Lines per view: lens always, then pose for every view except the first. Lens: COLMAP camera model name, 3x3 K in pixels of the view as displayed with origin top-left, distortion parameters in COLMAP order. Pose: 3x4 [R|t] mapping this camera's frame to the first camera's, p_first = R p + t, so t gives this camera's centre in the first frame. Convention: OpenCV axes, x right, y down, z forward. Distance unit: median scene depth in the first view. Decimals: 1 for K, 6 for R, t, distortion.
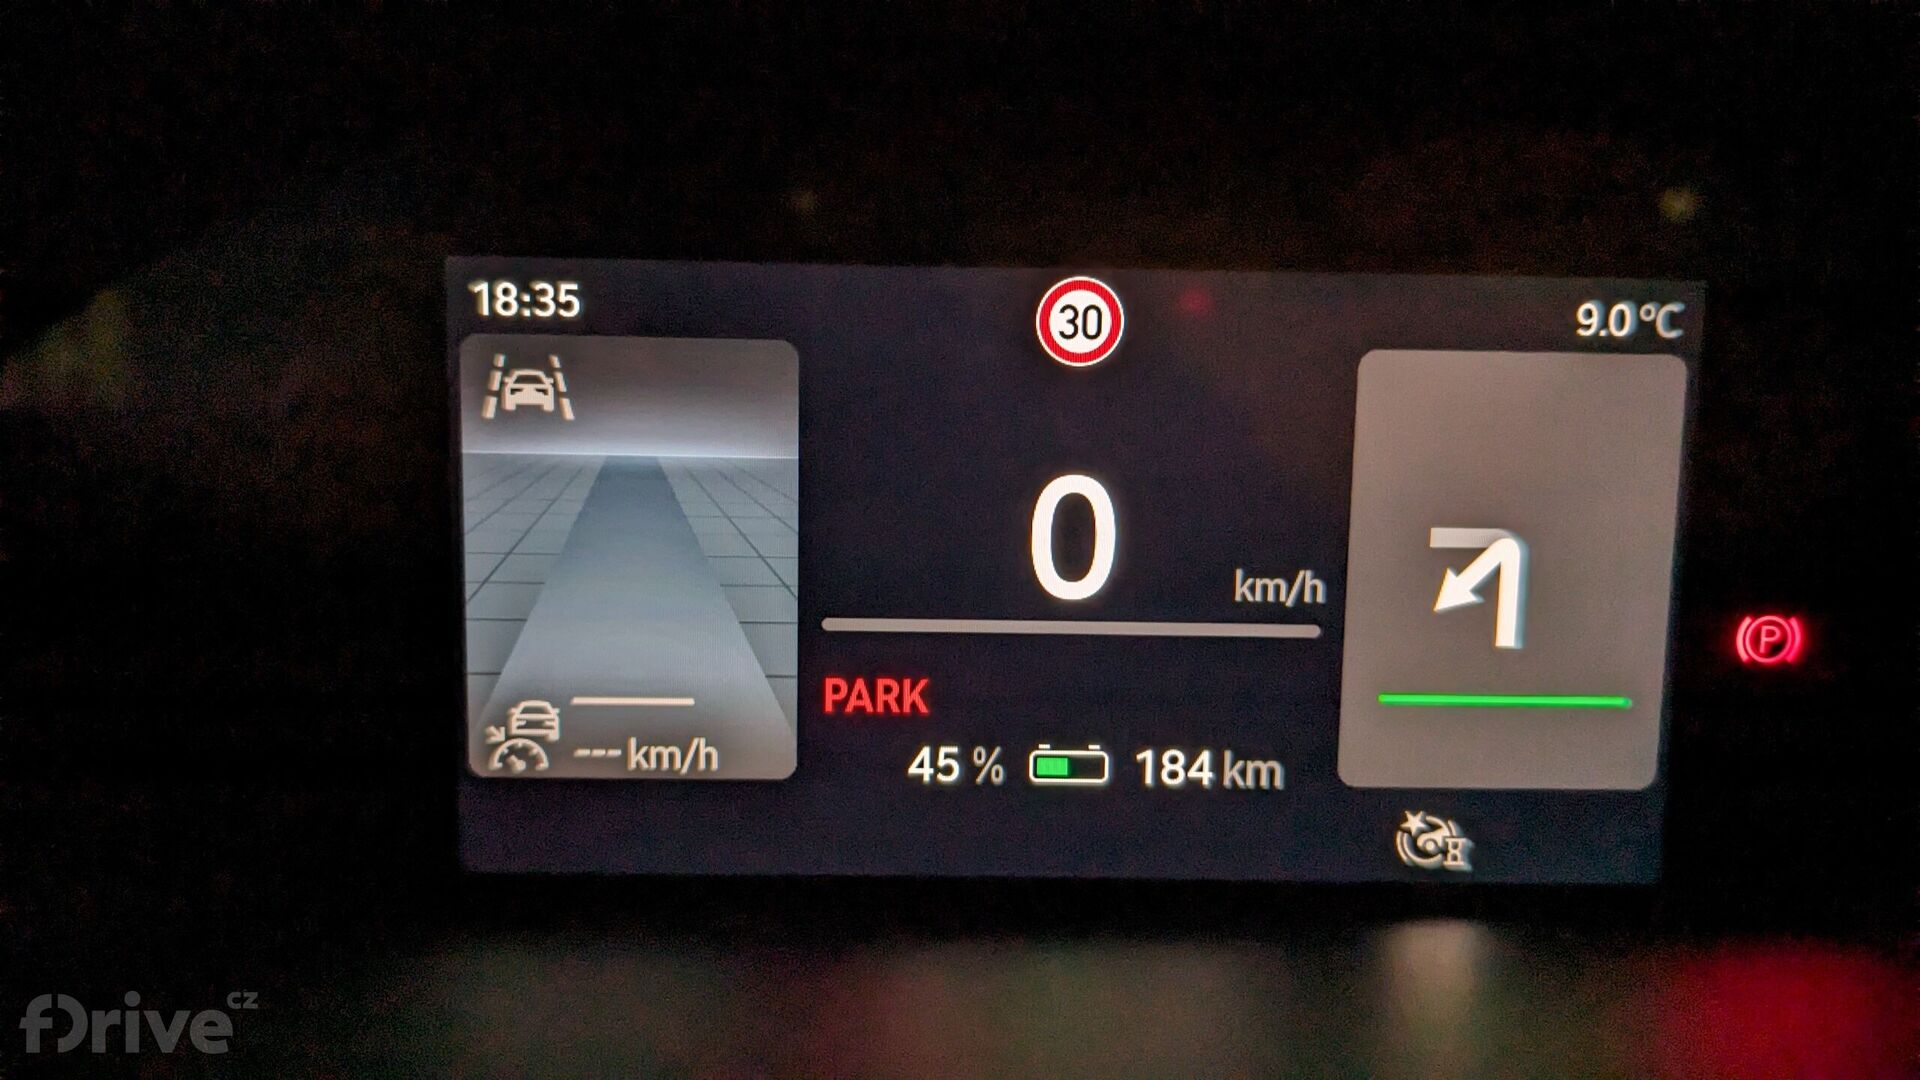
lens RADIAL K [[1563.7, 0, 974.2], [0, 1563.7, 541.6], [0, 0, 1]] dist [0.046955, -0.073515]
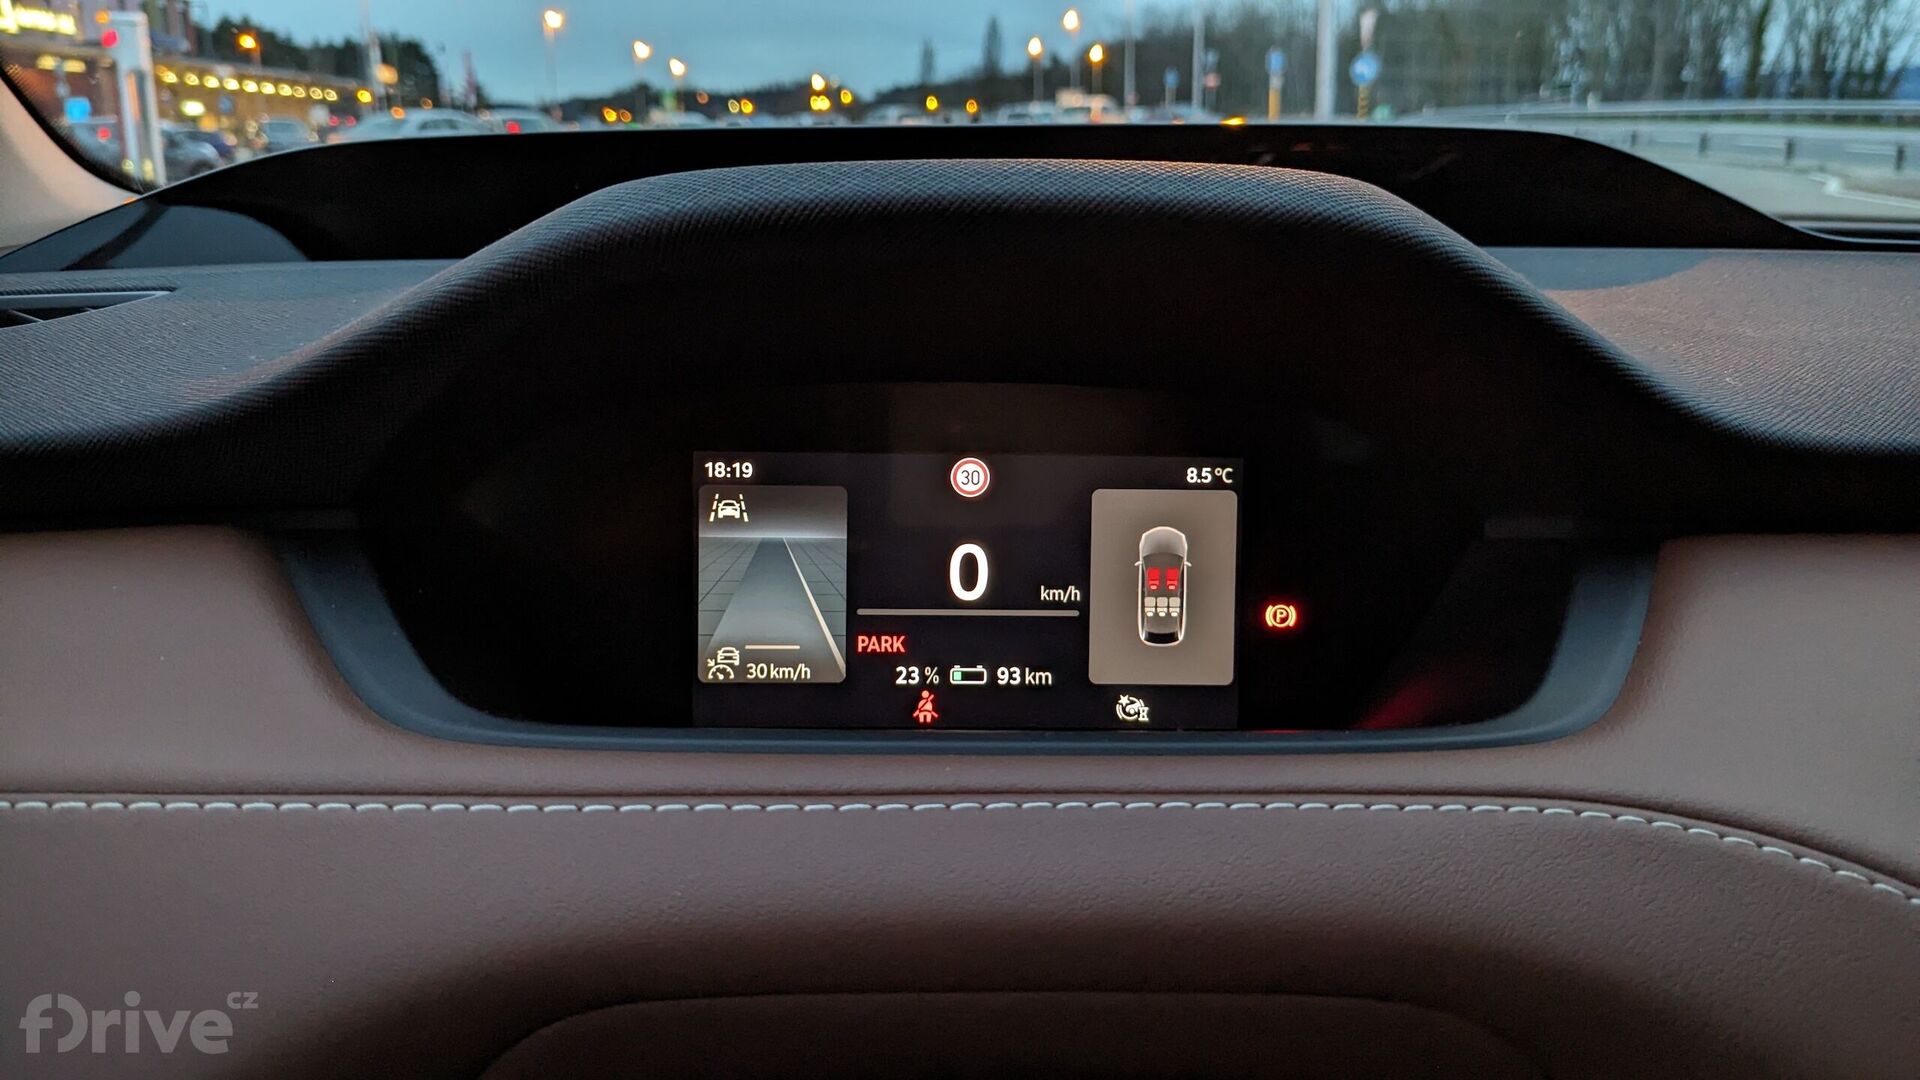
lens RADIAL K [[1563.7, 0, 975.3], [0, 1563.7, 527.5], [0, 0, 1]] dist [0.046955, -0.073515]
pose [[0.999842, -0.008825, 0.015435, 0.038620], [0.010658, 0.992349, -0.123005, 0.209988], [-0.014231, 0.123150, 0.992286, -1.239254]]
